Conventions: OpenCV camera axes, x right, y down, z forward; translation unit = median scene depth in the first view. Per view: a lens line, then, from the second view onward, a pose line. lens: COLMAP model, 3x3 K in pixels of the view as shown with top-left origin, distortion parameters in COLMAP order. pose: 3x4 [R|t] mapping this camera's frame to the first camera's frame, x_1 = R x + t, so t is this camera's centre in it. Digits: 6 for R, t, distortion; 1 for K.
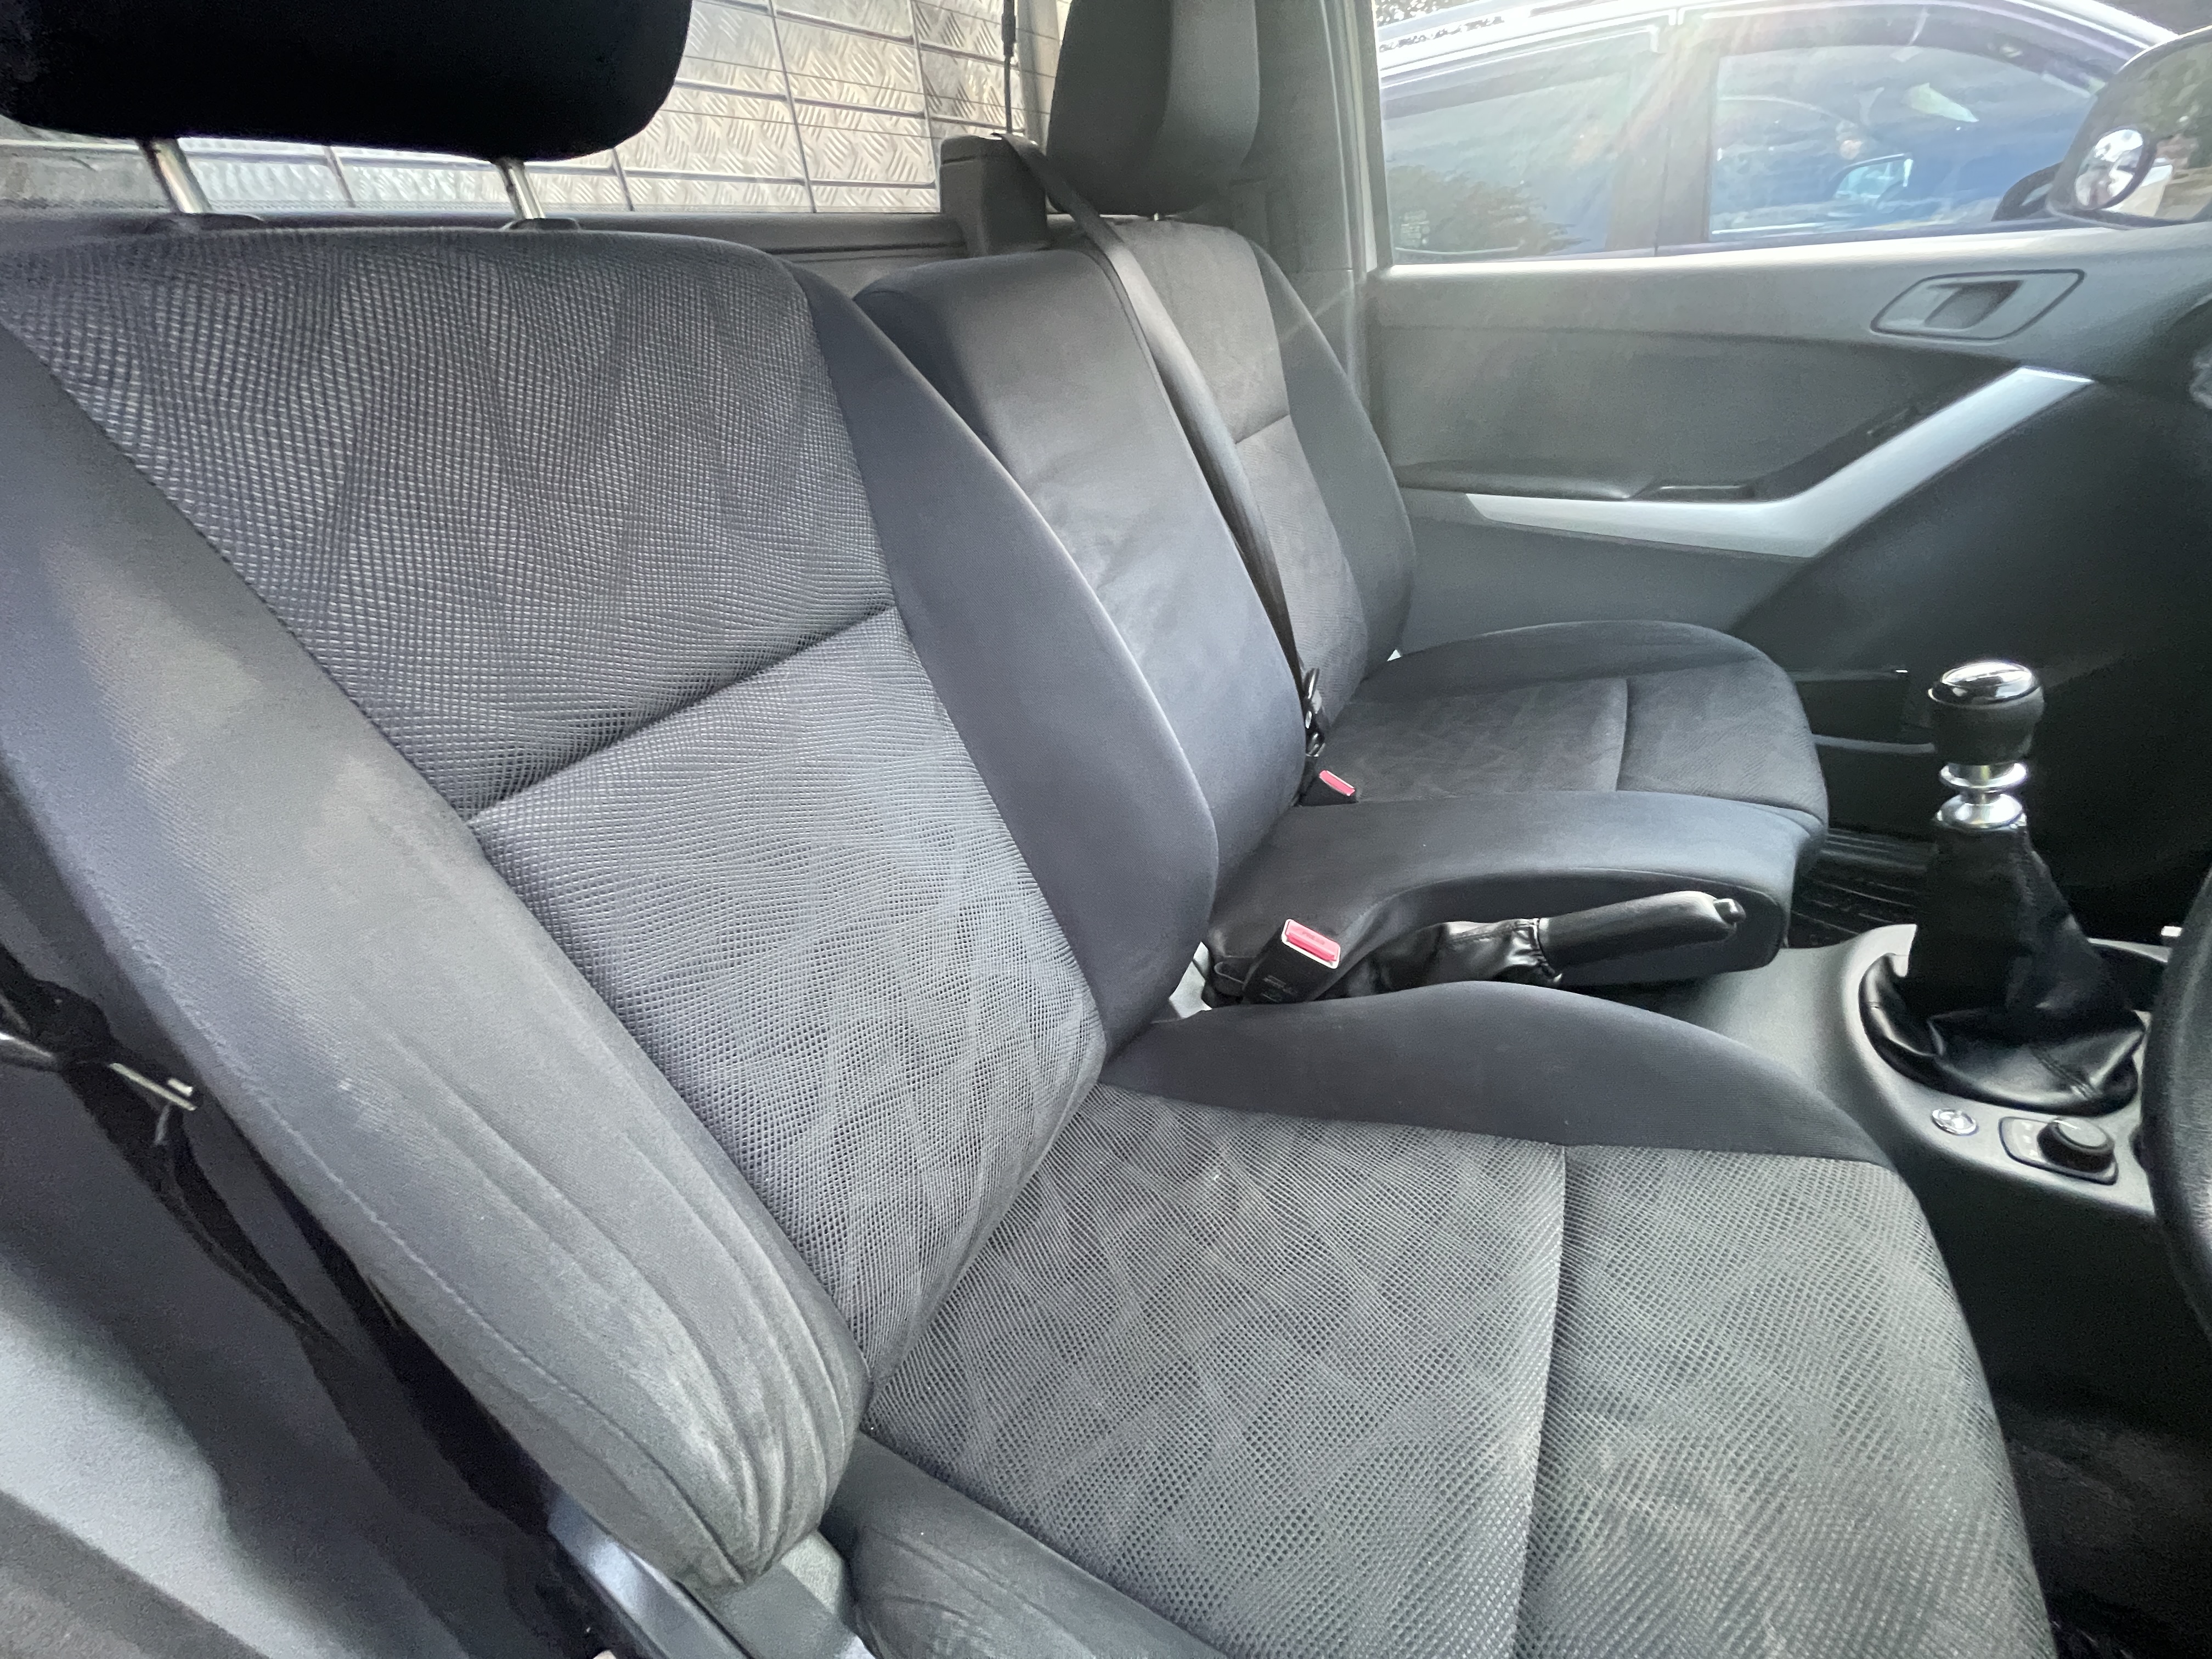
lens RADIAL K [[881.1, 0, 1101.2], [0, 881.1, 824.5], [0, 0, 1]] dist [0.000421, 0.000135]
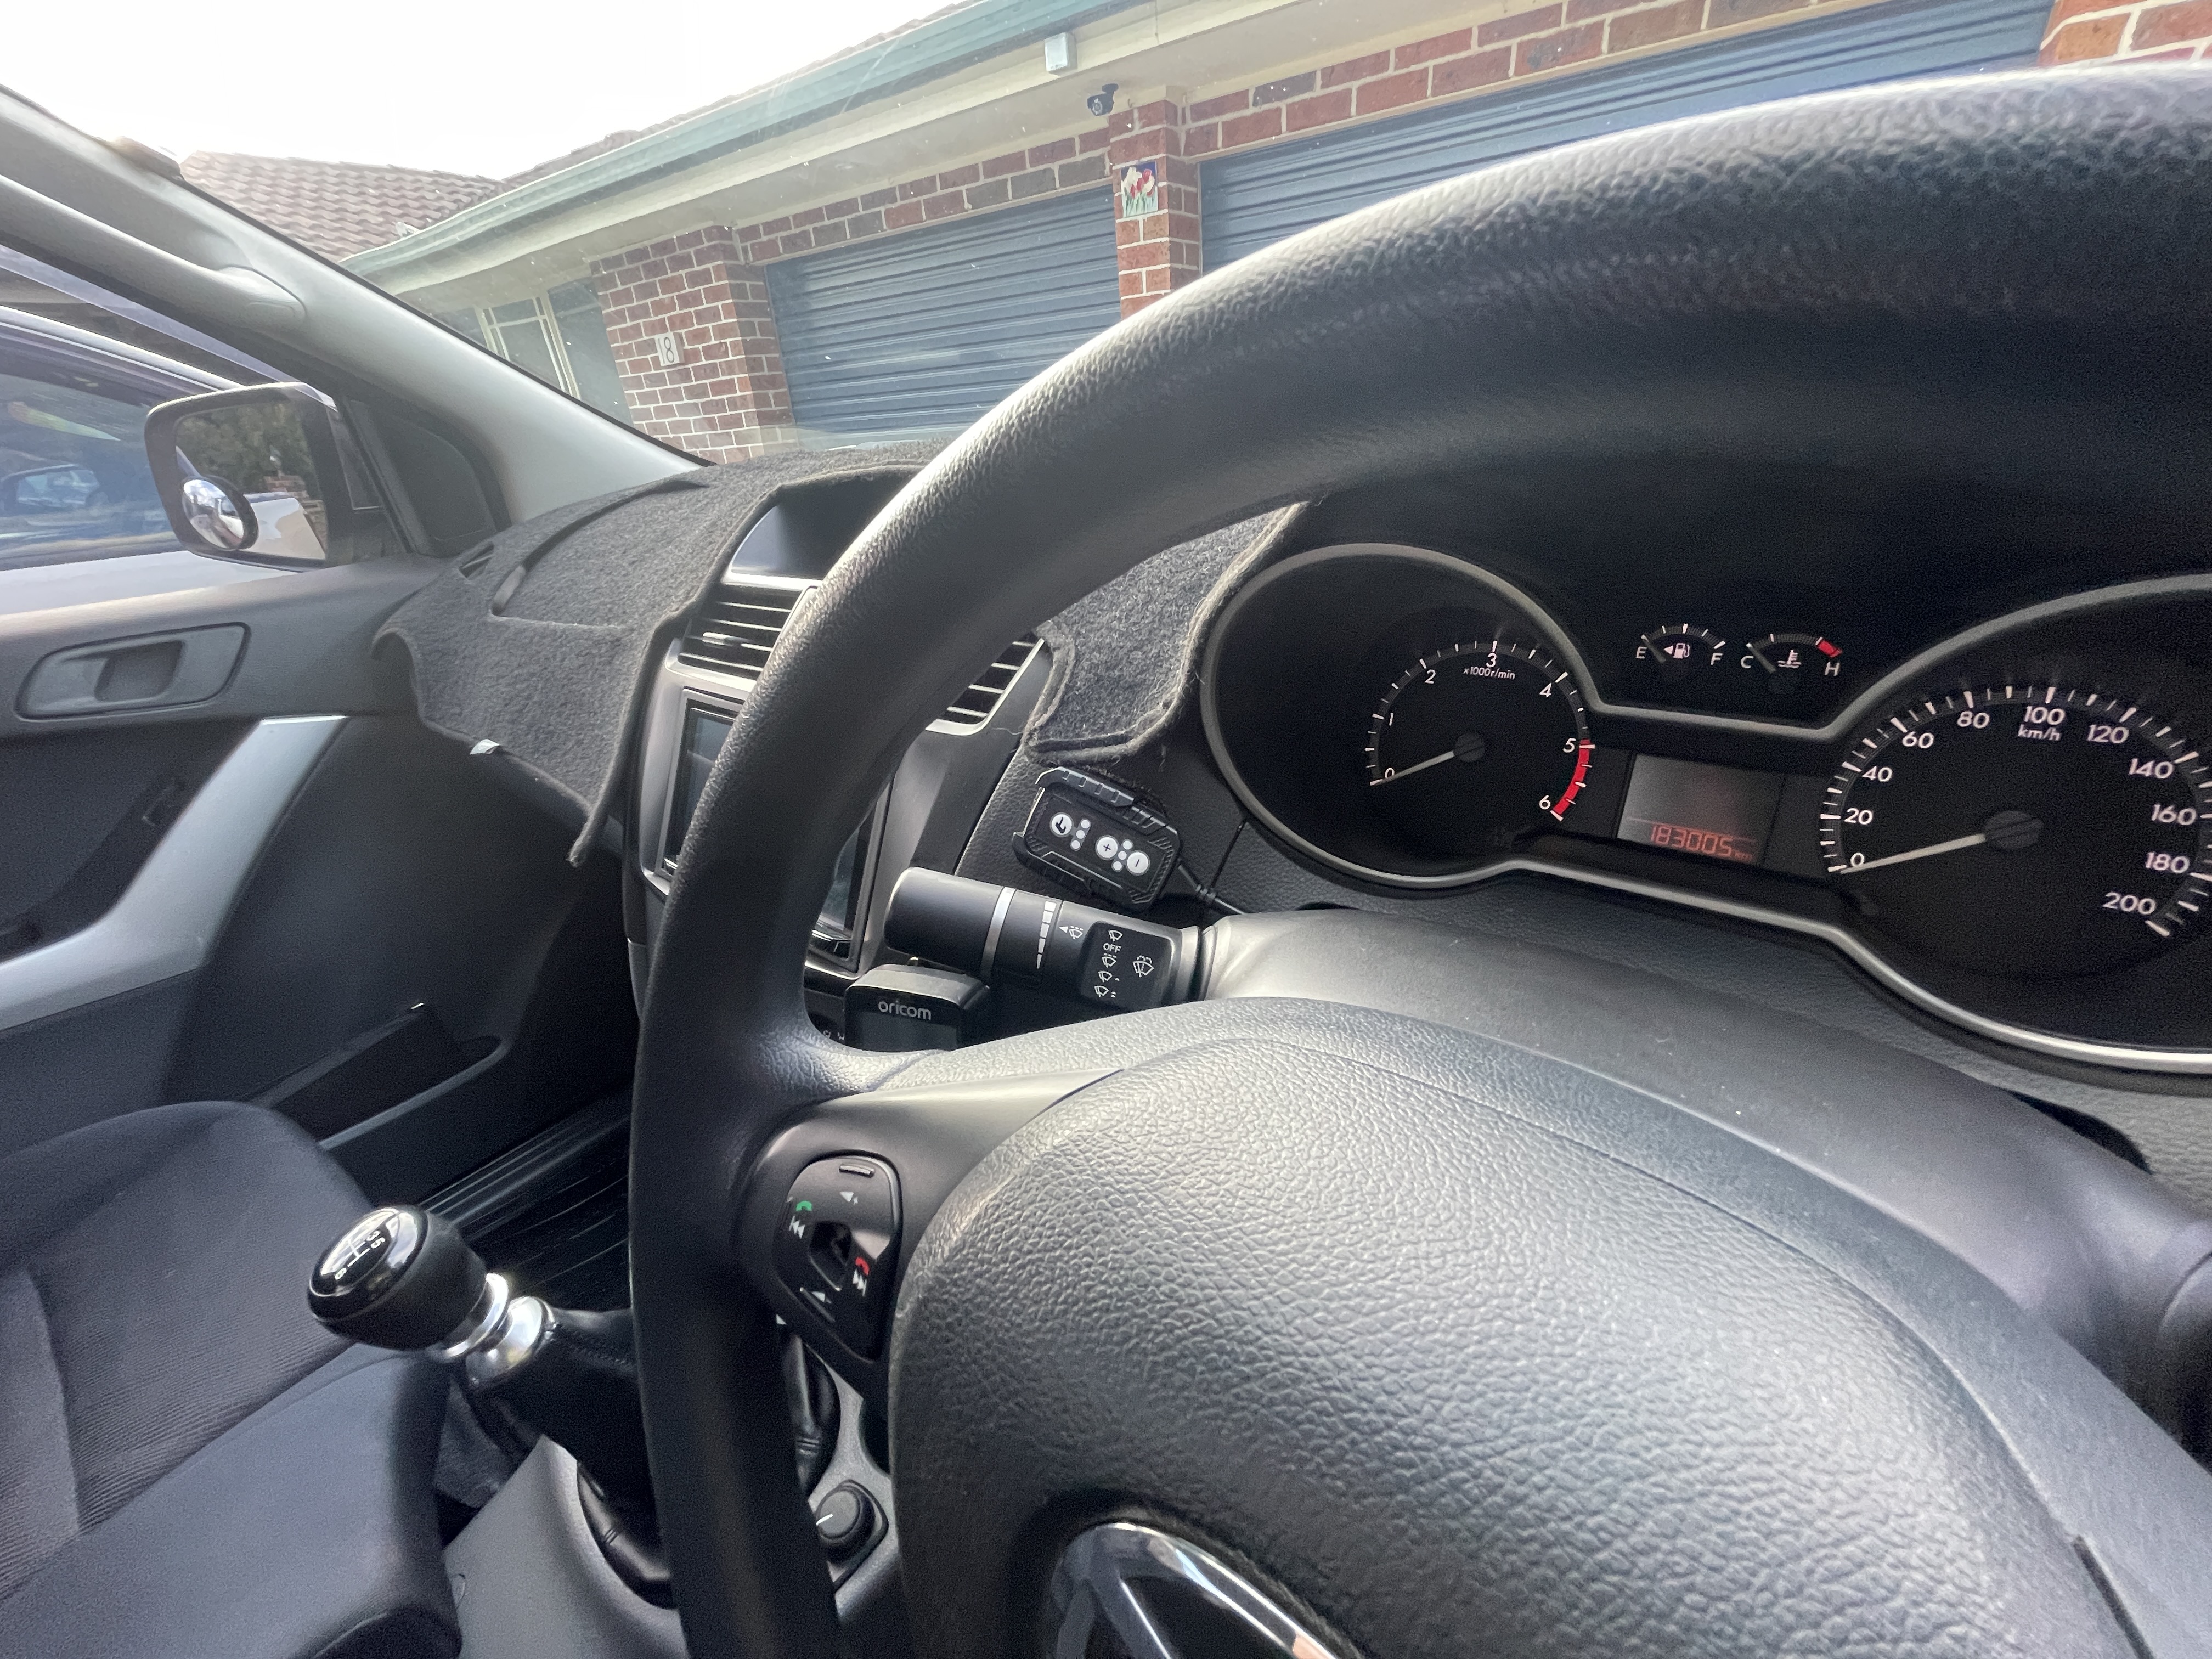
lens RADIAL K [[881.1, 0, 1101.2], [0, 881.1, 824.5], [0, 0, 1]] dist [0.000421, 0.000135]
pose [[0.155339, -0.352329, 0.922894, 0.323131], [0.568905, 0.795665, 0.208001, -0.139980], [-0.807599, 0.492729, 0.324039, 0.080685]]
